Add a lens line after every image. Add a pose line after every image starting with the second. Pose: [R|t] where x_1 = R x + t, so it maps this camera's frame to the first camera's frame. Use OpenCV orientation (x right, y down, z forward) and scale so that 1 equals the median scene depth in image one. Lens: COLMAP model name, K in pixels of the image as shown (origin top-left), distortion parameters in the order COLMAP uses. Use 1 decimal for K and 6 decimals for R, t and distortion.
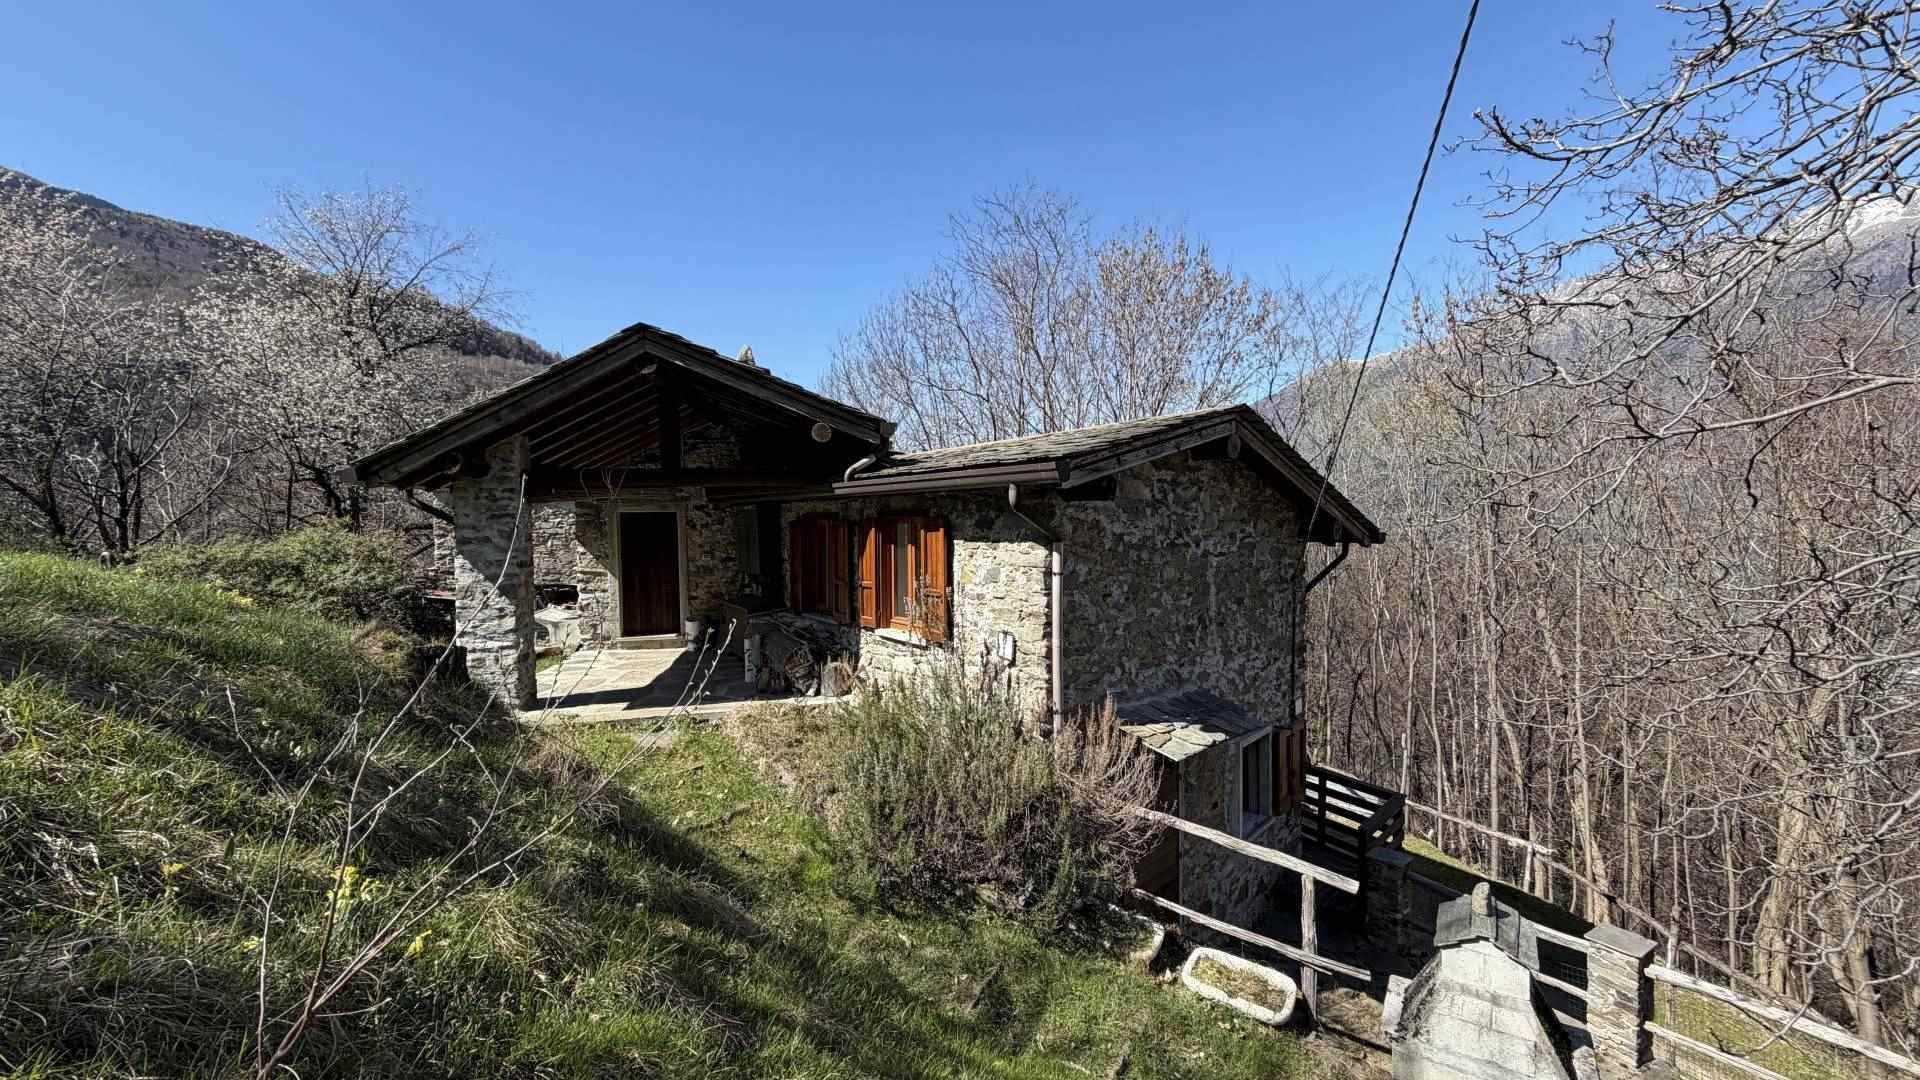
lens RADIAL K [[762.8, 0, 955.9], [0, 762.8, 541.9], [0, 0, 1]] dist [0.001343, 0.000077]
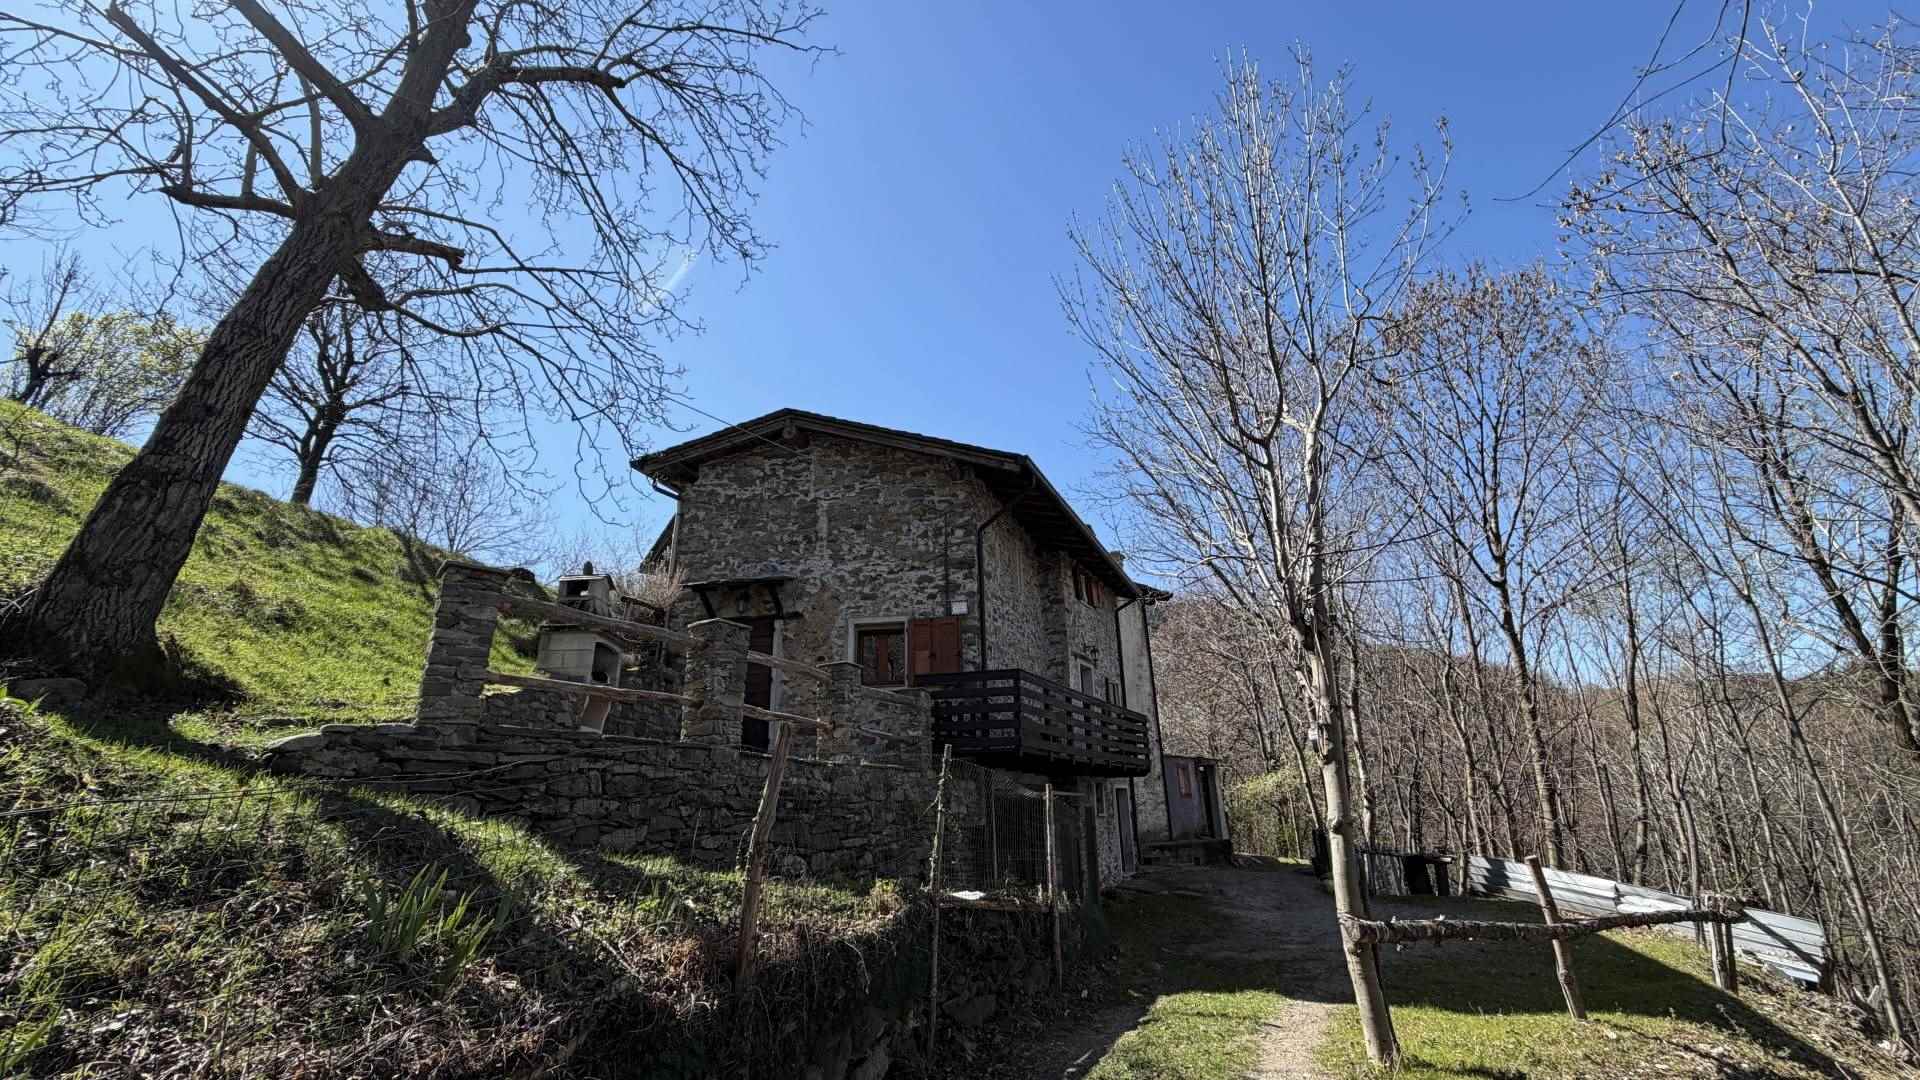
lens RADIAL K [[762.8, 0, 956.0], [0, 762.8, 543.1], [0, 0, 1]] dist [0.001343, 0.000077]
pose [[0.593272, -0.268829, -0.758788, 1.881706], [-0.007401, 0.940730, -0.339076, 0.714718], [0.804968, 0.206780, 0.556119, 0.400836]]
